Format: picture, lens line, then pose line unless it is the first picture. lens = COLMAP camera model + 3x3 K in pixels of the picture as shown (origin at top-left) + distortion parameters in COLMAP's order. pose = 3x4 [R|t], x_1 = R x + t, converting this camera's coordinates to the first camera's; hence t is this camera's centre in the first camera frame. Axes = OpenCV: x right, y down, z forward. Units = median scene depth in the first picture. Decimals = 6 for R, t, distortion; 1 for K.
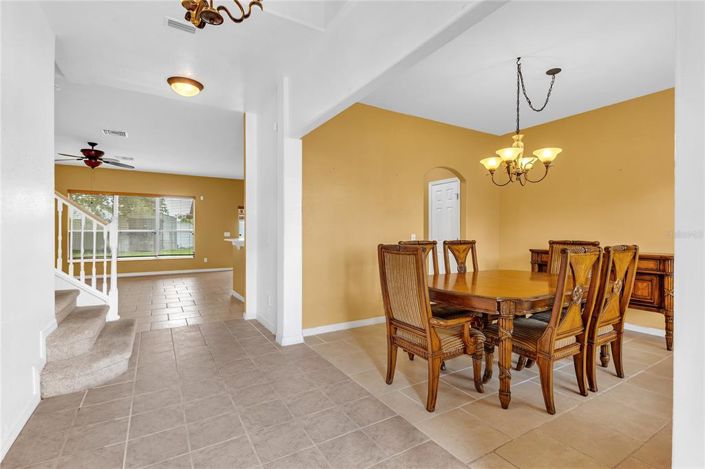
lens RADIAL K [[329.6, 0, 363.2], [0, 329.6, 234.9], [0, 0, 1]] dist [0.002469, 0.000009]
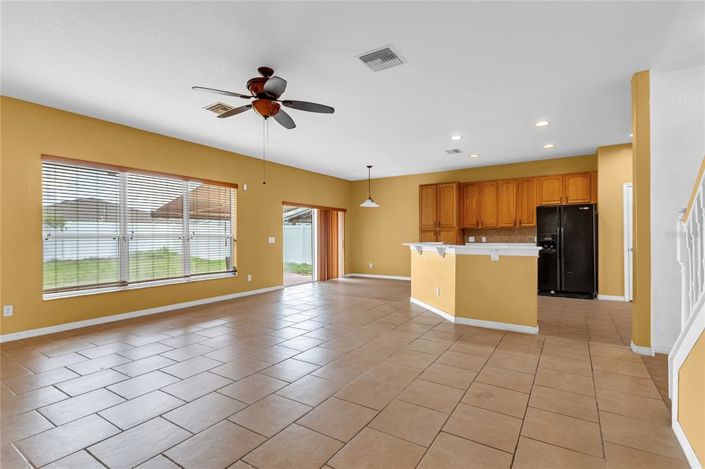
lens RADIAL K [[326.5, 0, 352.5], [0, 326.5, 234.5], [0, 0, 1]] dist [0.000374, -0.000818]
pose [[0.904662, -0.006679, 0.426077, -0.576188], [0.011716, 0.999889, -0.009202, -0.006035], [-0.425968, 0.013316, 0.904640, 0.298106]]
